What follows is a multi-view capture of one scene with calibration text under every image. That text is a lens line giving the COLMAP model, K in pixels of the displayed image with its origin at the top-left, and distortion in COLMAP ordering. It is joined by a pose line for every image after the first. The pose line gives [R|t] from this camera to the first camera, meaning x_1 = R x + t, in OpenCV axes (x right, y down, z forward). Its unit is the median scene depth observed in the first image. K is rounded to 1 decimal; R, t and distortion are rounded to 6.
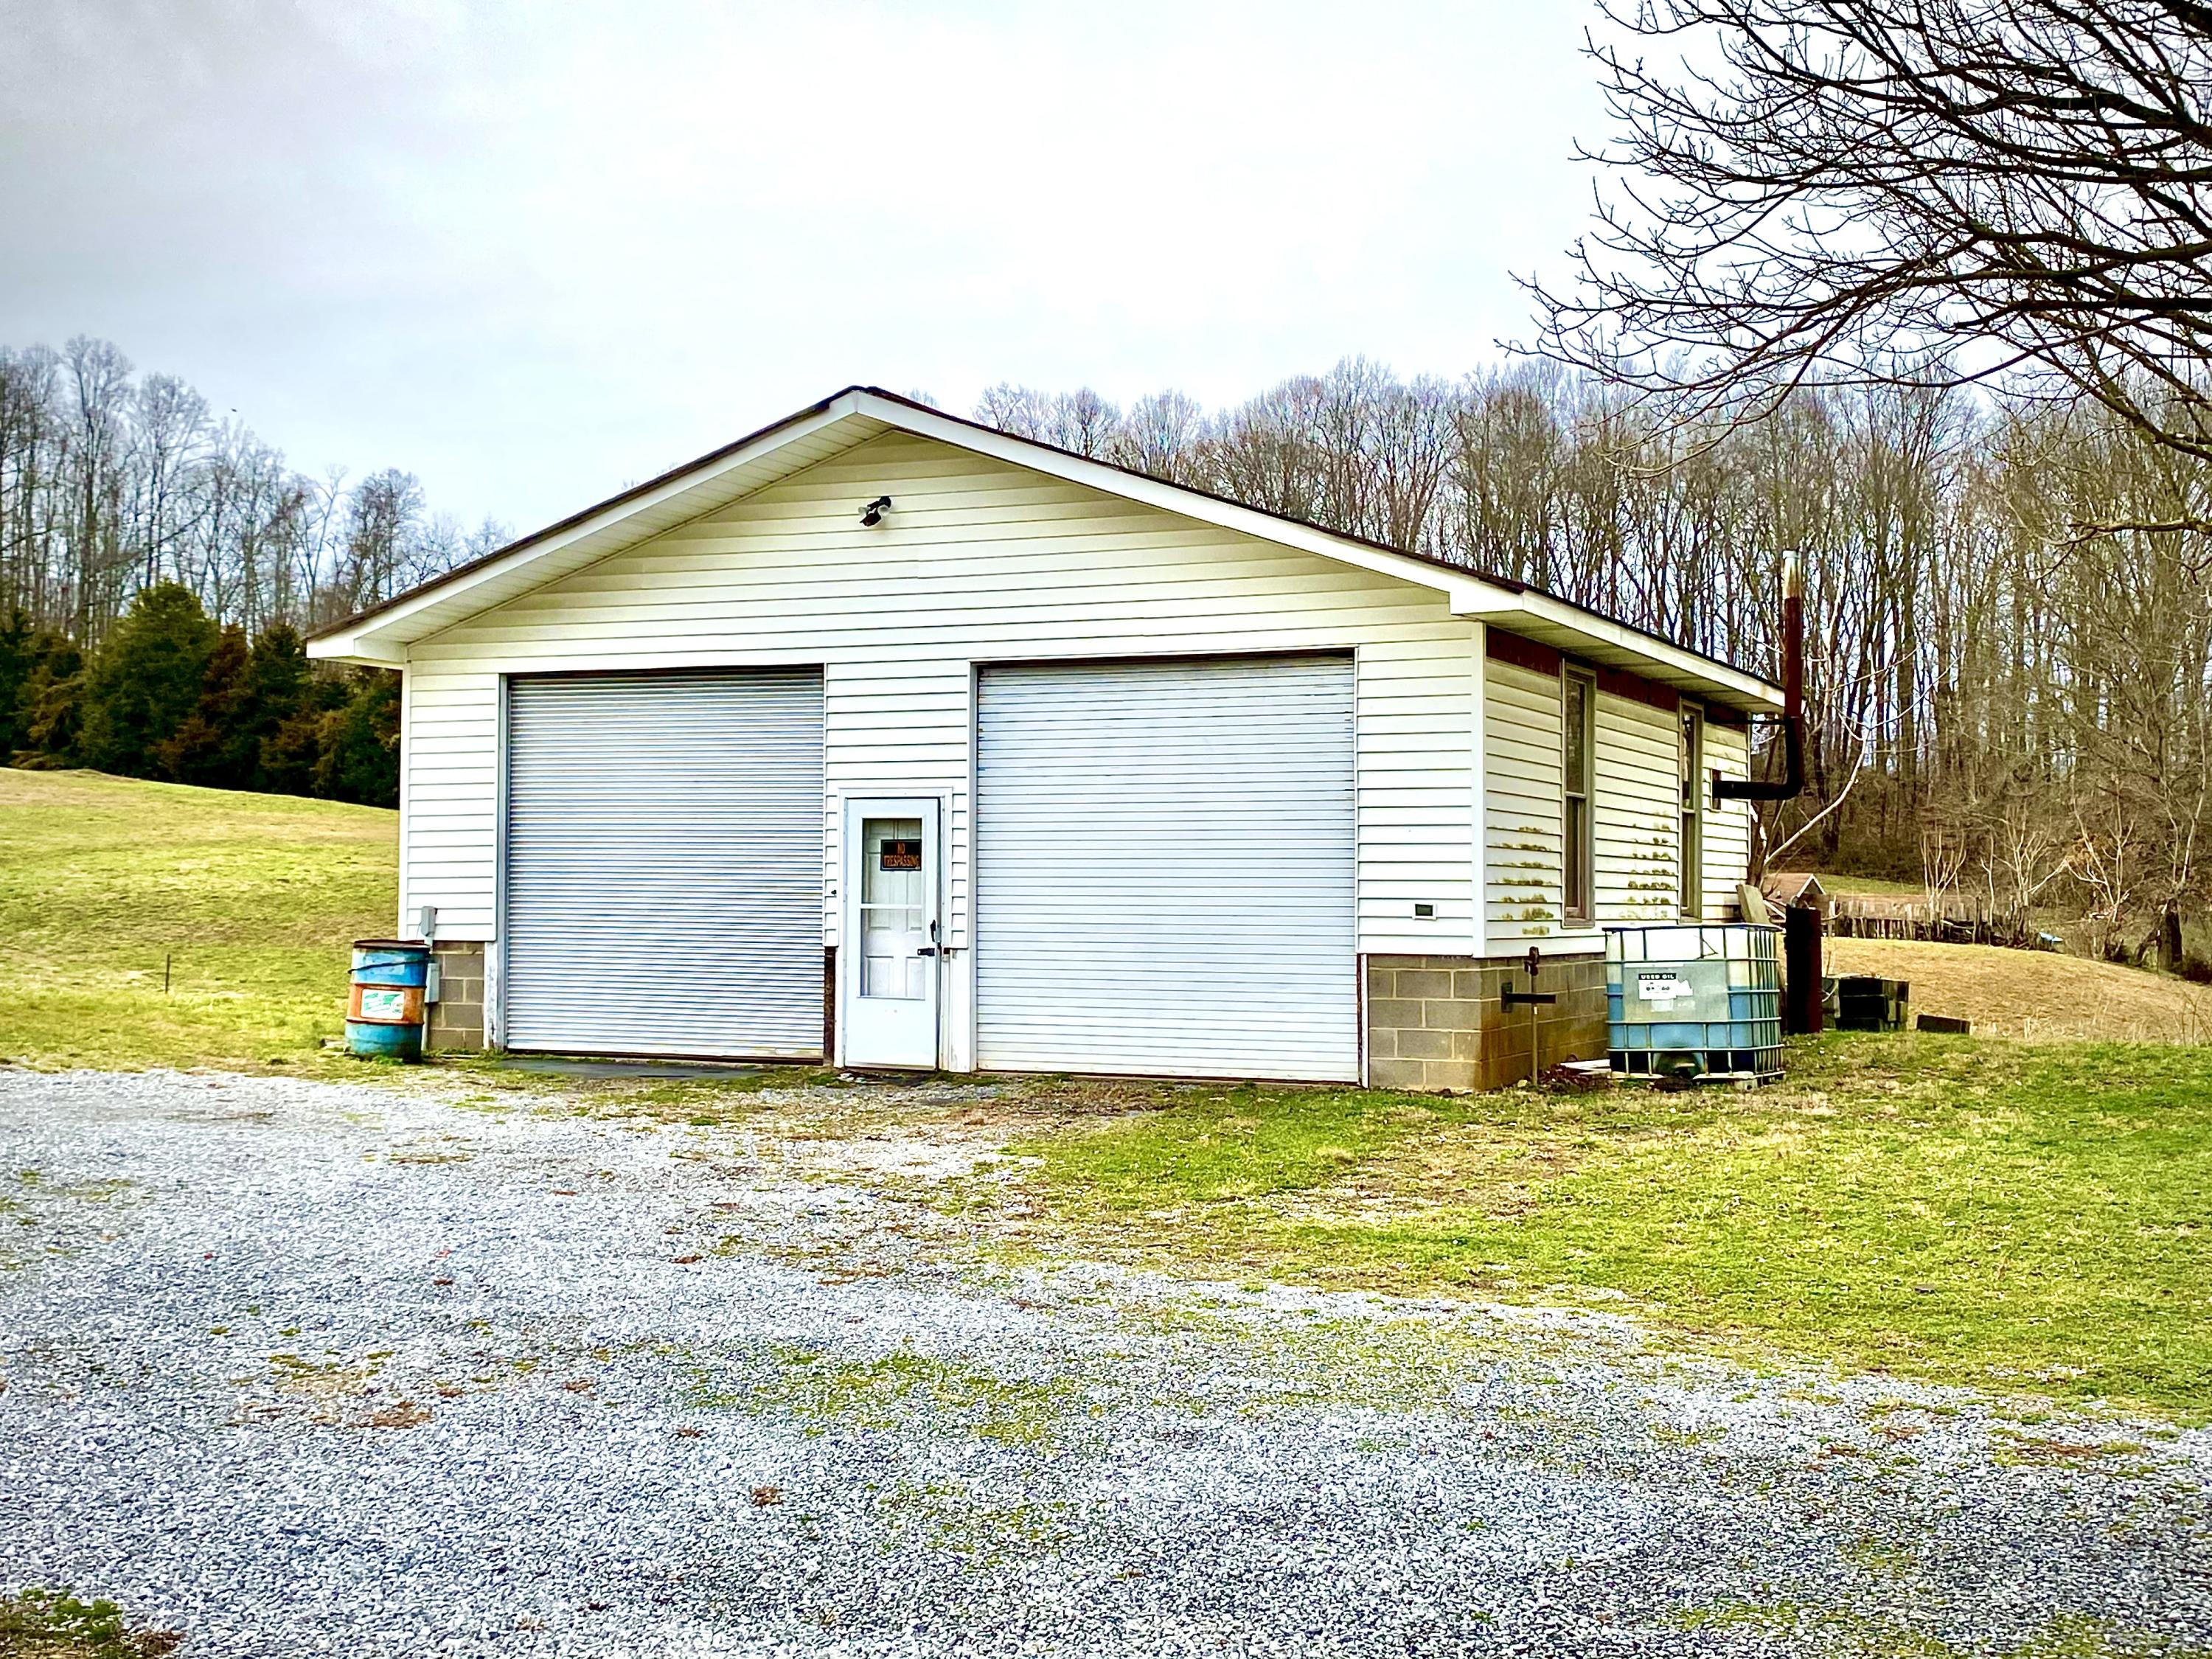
lens RADIAL K [[2609.9, 0, 1096.4], [0, 2609.9, 790.1], [0, 0, 1]] dist [0.246342, -0.803435]
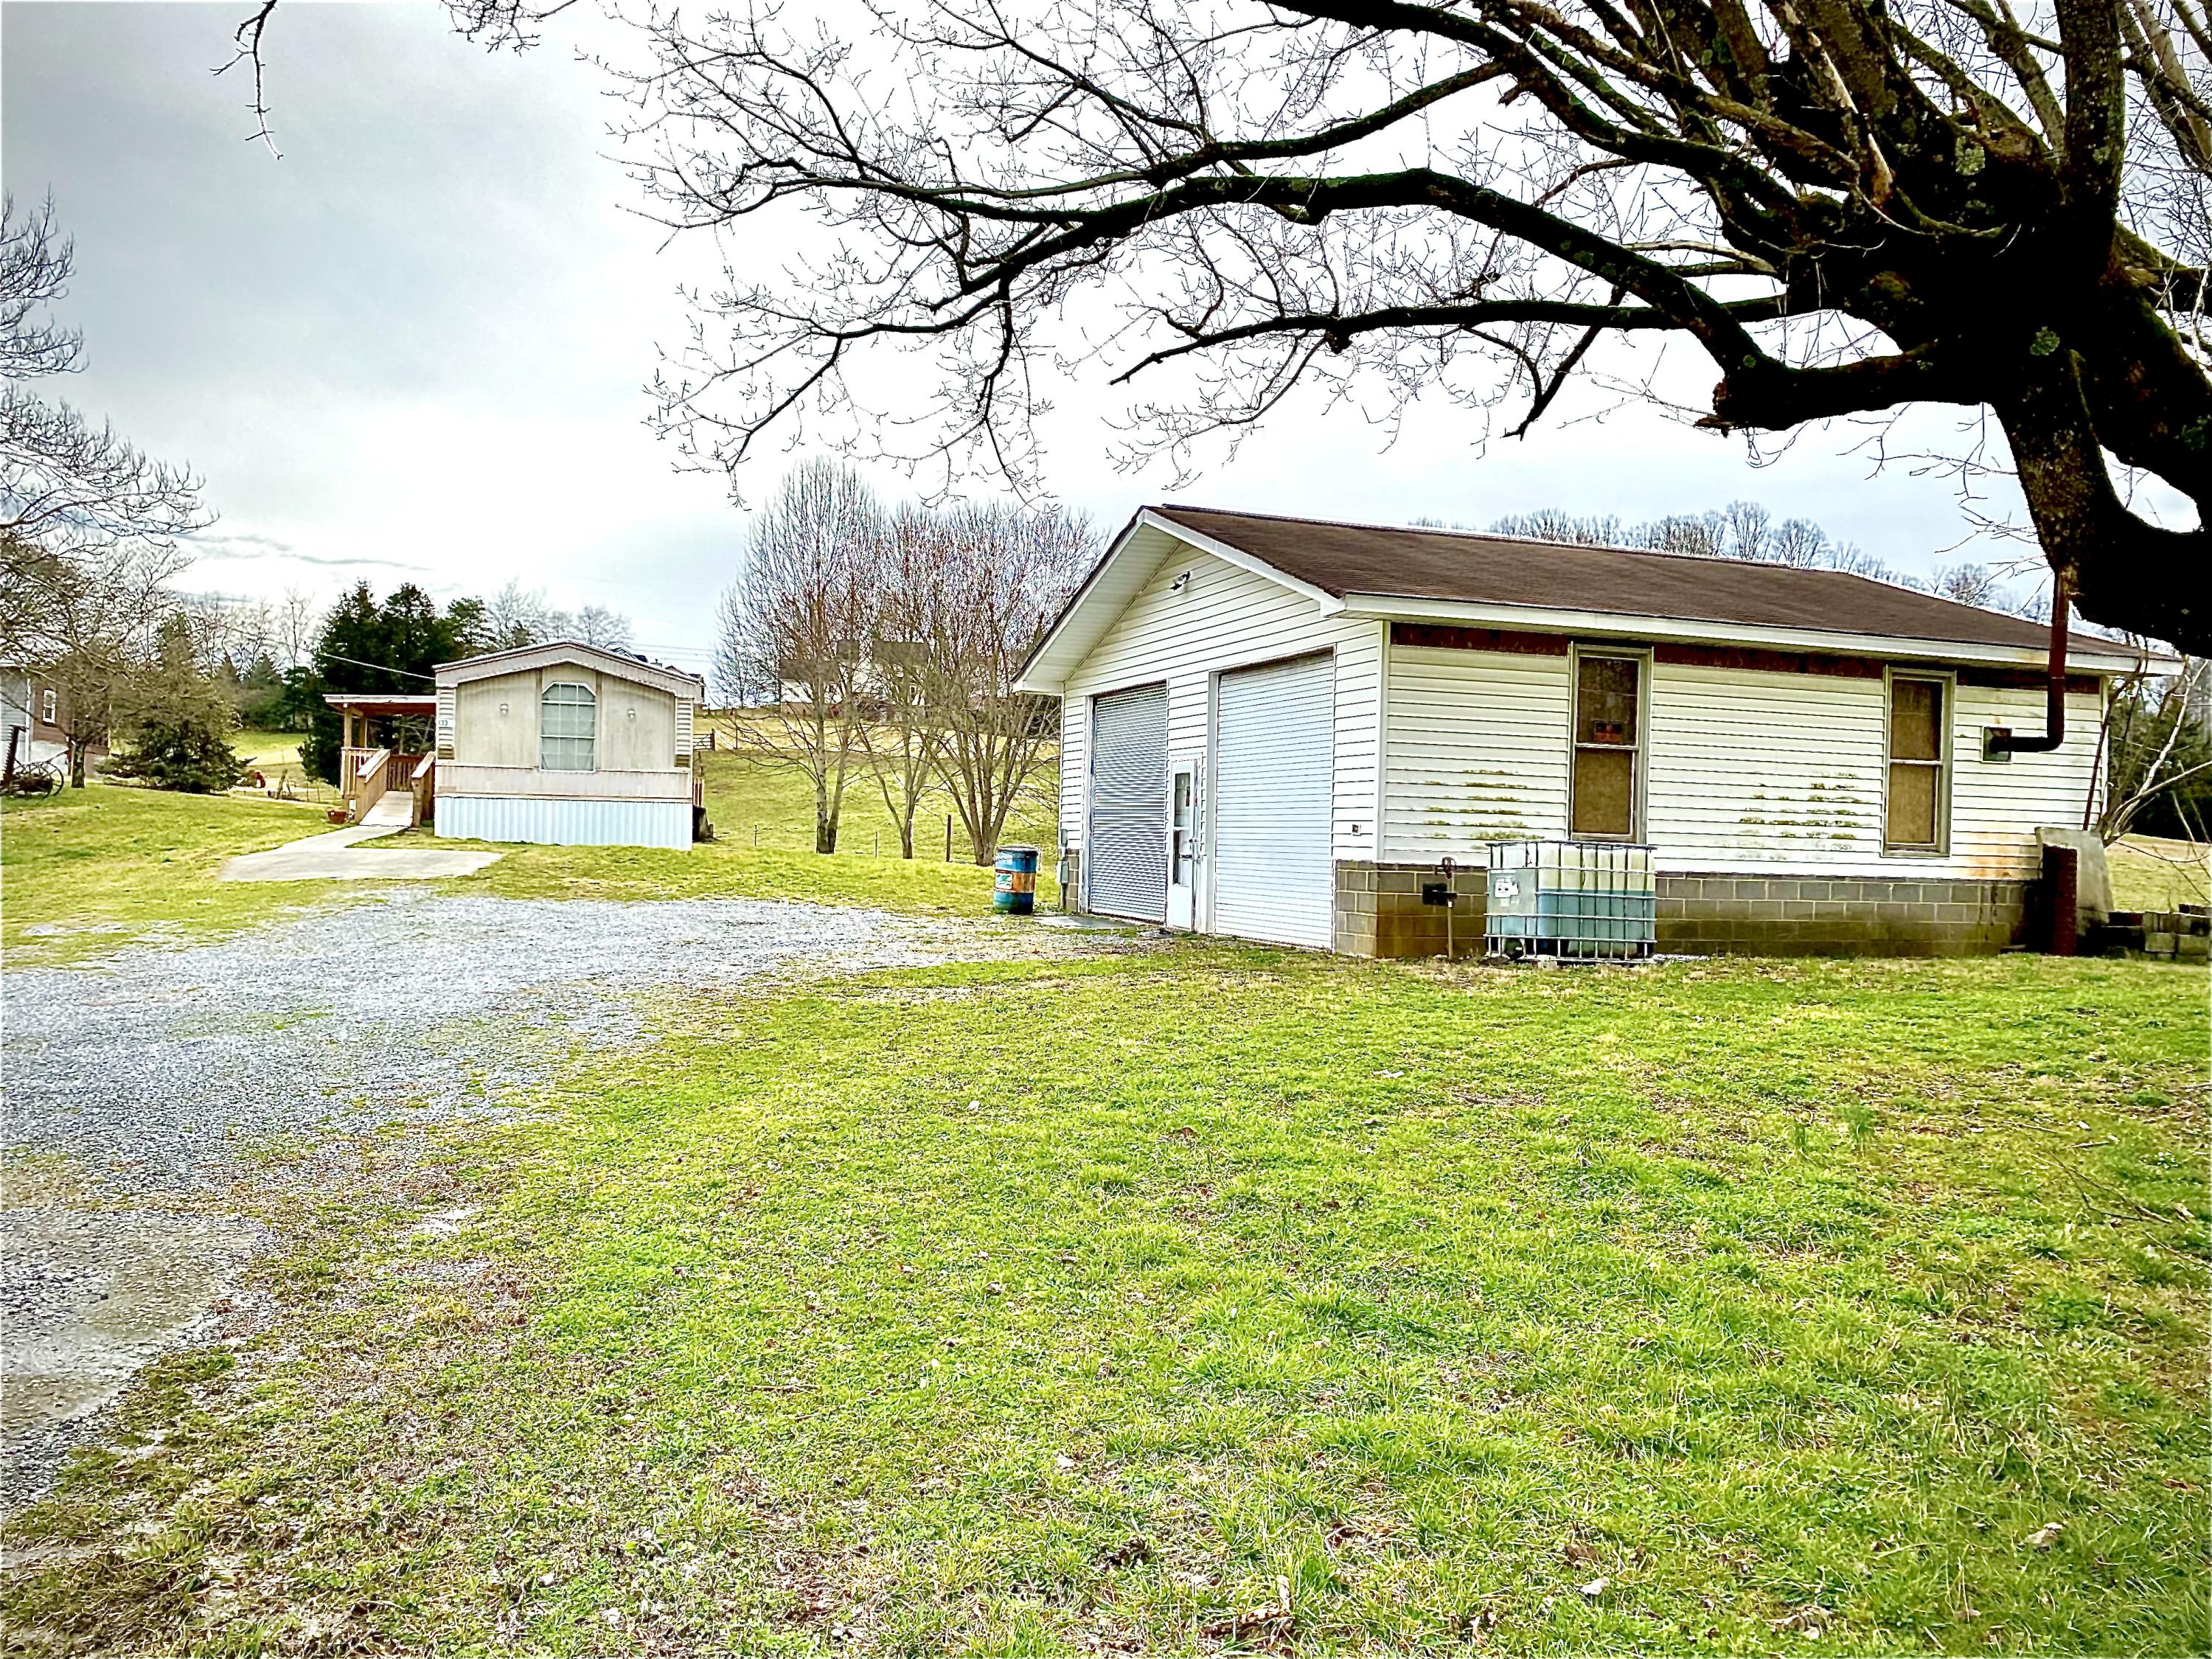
lens RADIAL K [[1669.9, 0, 984.2], [0, 1669.9, 824.8], [0, 0, 1]] dist [-0.037744, 0.005875]
pose [[0.662344, 0.005558, -0.749179, 0.096158], [0.007433, 0.999875, 0.013990, 0.004345], [0.749163, -0.014835, 0.662220, 0.038346]]
